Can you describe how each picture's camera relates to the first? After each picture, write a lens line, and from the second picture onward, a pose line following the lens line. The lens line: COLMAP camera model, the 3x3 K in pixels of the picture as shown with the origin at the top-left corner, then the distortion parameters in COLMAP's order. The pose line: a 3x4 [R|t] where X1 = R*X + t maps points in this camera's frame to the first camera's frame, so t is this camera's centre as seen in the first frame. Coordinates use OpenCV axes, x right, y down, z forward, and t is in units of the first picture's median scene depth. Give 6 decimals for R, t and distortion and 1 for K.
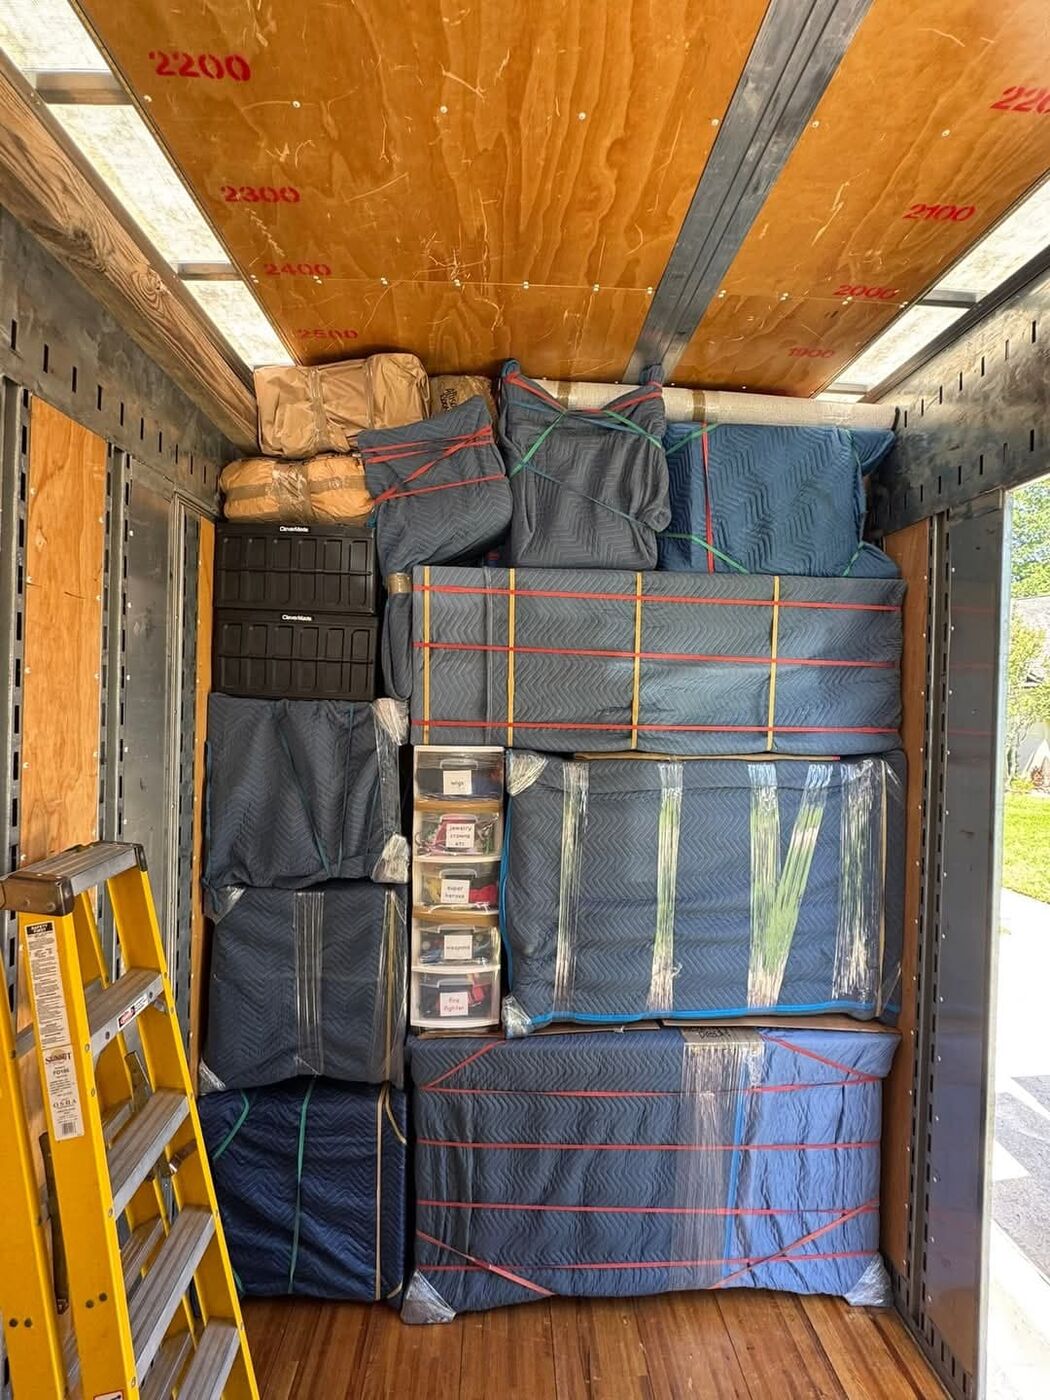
lens RADIAL K [[679.6, 0, 512.3], [0, 679.6, 699.5], [0, 0, 1]] dist [0.004396, -0.000888]
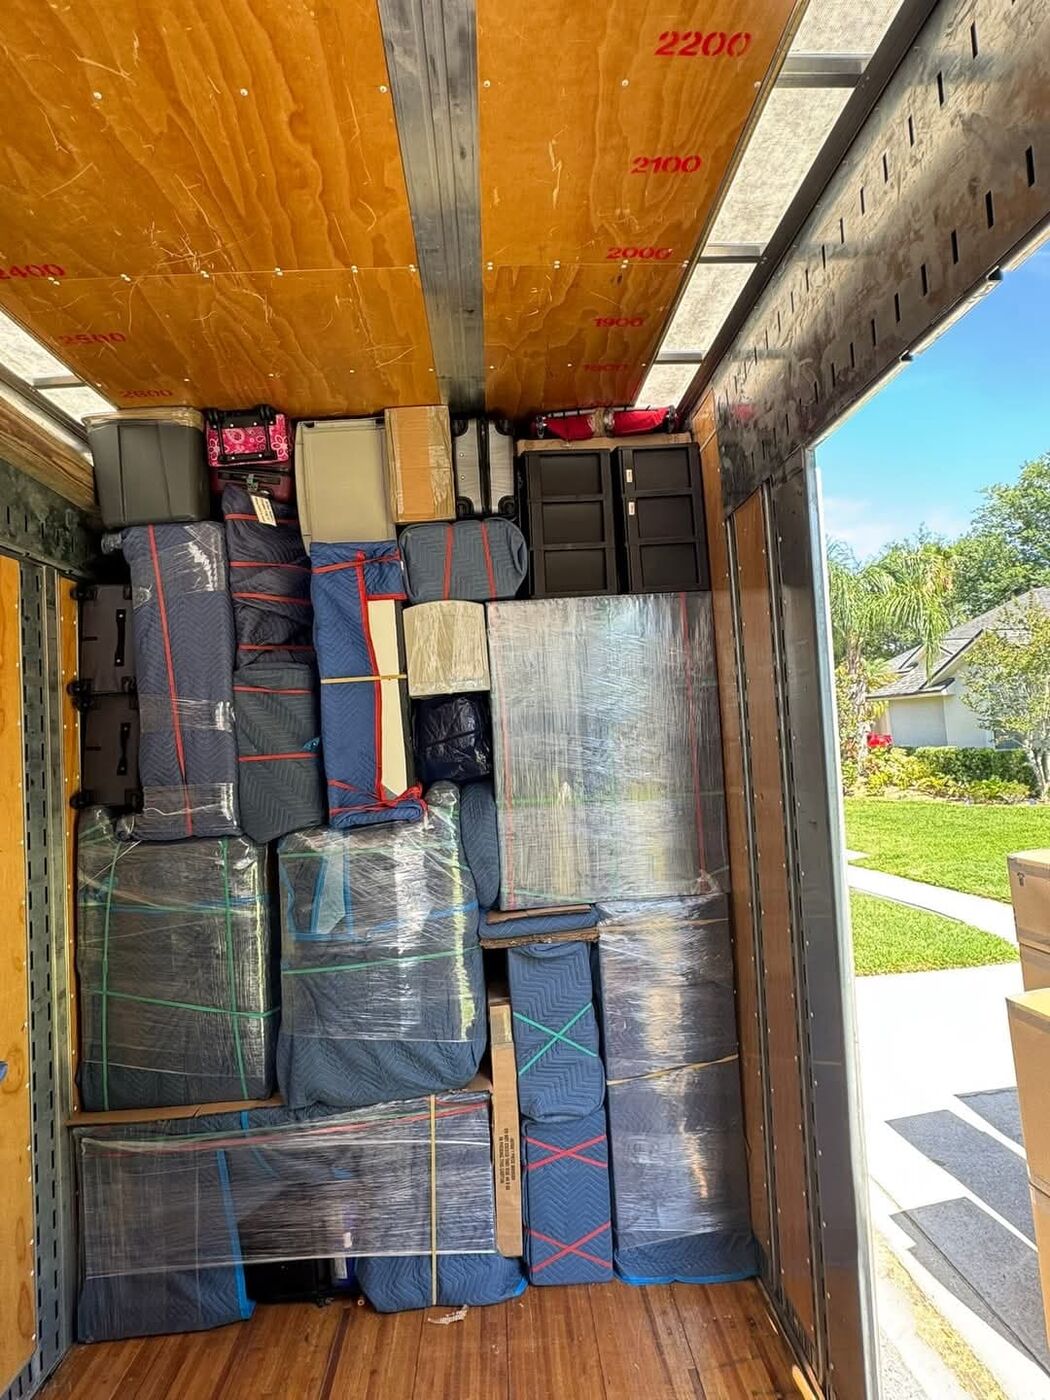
lens RADIAL K [[769.5, 0, 531.4], [0, 769.5, 702.8], [0, 0, 1]] dist [0.015343, -0.006412]
pose [[0.997202, -0.074649, 0.003908, 0.386633], [0.074751, 0.995830, -0.052289, 0.081459], [0.000012, 0.052435, 0.998624, -0.044942]]
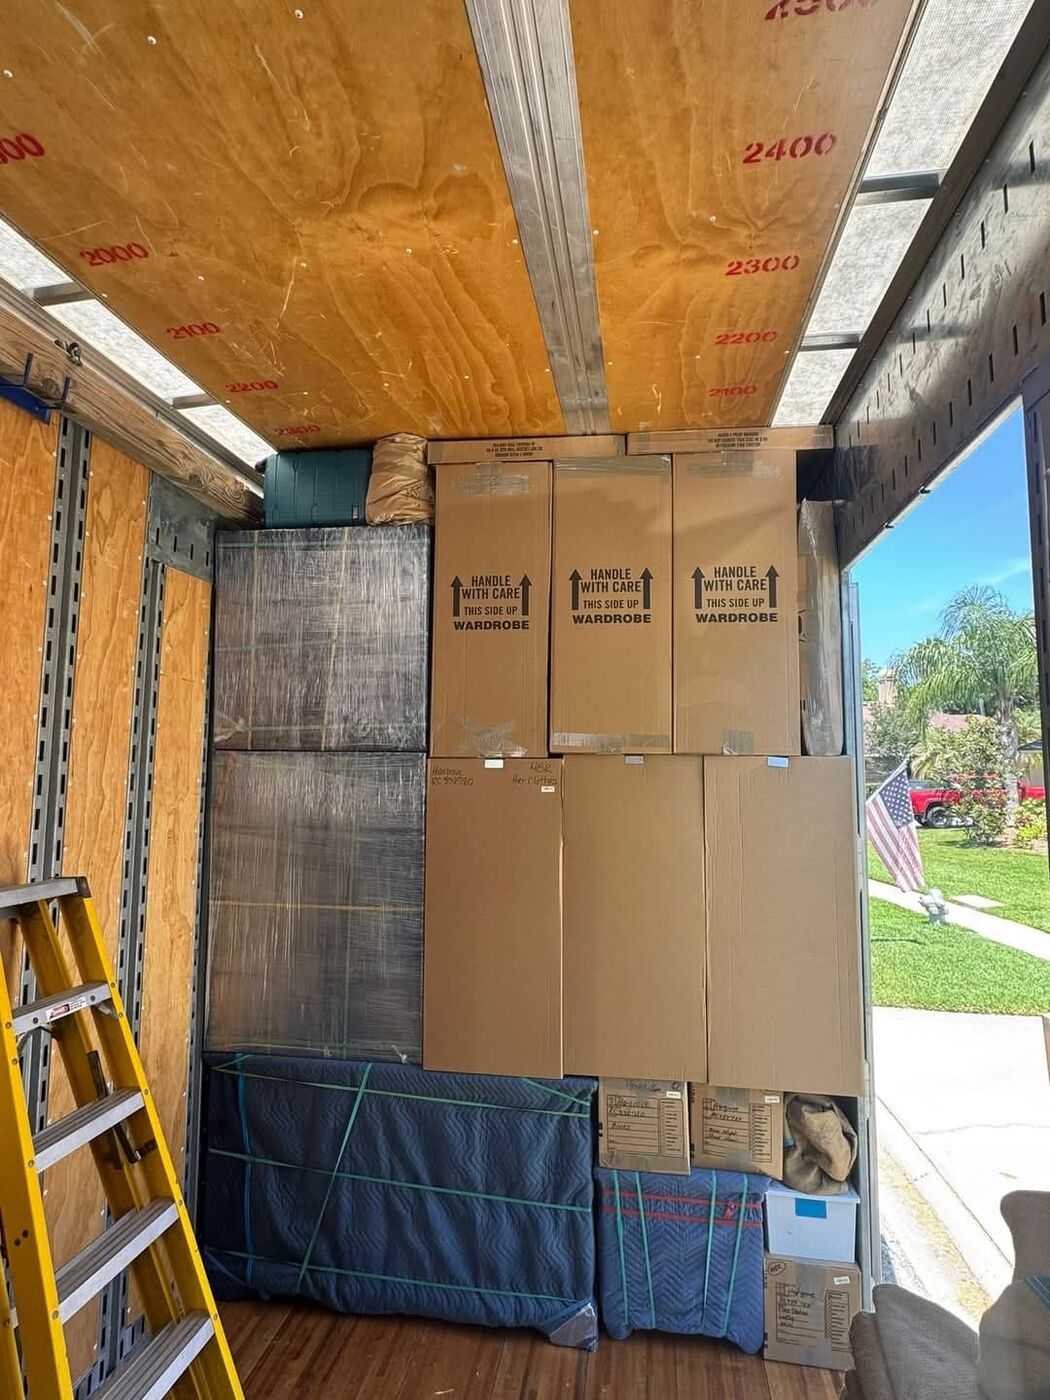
lens RADIAL K [[769.5, 0, 523.7], [0, 769.5, 697.3], [0, 0, 1]] dist [0.015343, -0.006412]
pose [[0.975590, -0.034823, -0.216820, 0.537024], [0.012772, 0.994673, -0.102284, 0.086482], [0.219227, 0.097018, 0.970838, -0.608314]]
